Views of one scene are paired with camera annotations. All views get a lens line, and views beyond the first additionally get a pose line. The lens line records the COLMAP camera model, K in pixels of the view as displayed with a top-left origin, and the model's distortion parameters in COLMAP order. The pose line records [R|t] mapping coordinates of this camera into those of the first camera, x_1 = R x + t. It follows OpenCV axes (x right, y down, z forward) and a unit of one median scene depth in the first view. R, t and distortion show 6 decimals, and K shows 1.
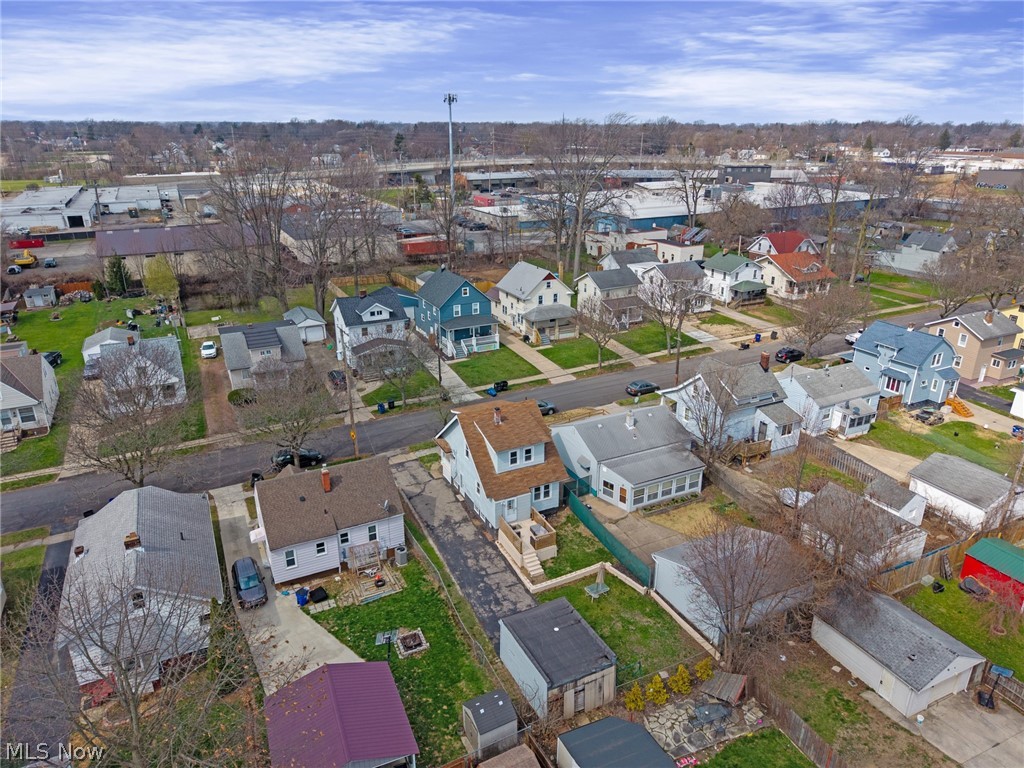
lens RADIAL K [[687.6, 0, 512.0], [0, 687.6, 384.0], [0, 0, 1]] dist [0.004222, -0.001647]
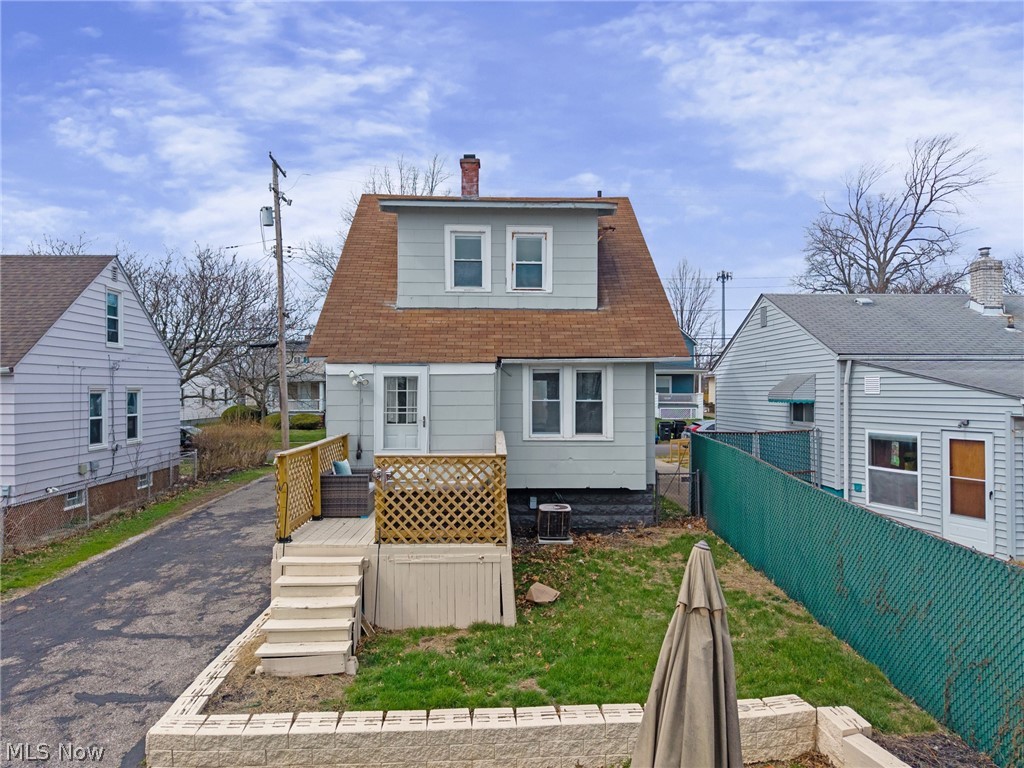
lens RADIAL K [[702.9, 0, 496.6], [0, 702.9, 383.0], [0, 0, 1]] dist [-0.003785, -0.002462]
pose [[0.904944, -0.005500, -0.425494, 0.133675], [-0.151009, 0.930685, -0.333198, 0.250272], [0.397834, 0.365779, 0.841388, 0.822016]]
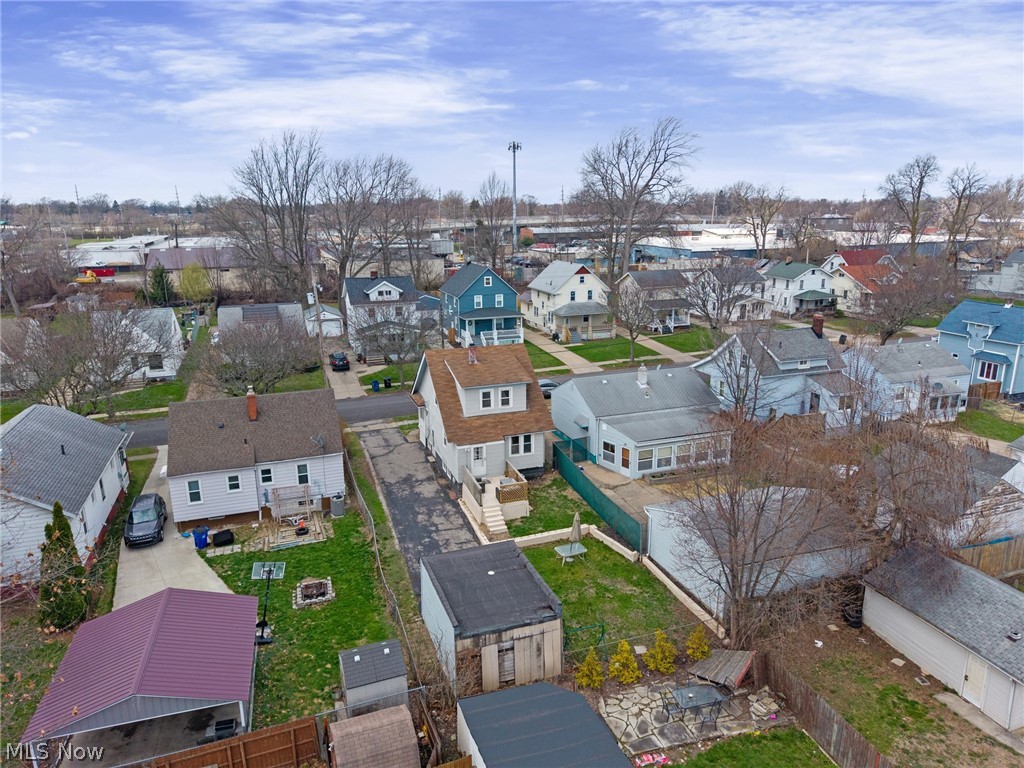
lens RADIAL K [[687.6, 0, 512.0], [0, 687.6, 384.0], [0, 0, 1]] dist [0.004222, -0.001647]
pose [[0.993014, 0.022351, -0.115857, 0.132004], [-0.035447, 0.993049, -0.112237, 0.187194], [0.112543, 0.115560, 0.986904, 0.200531]]
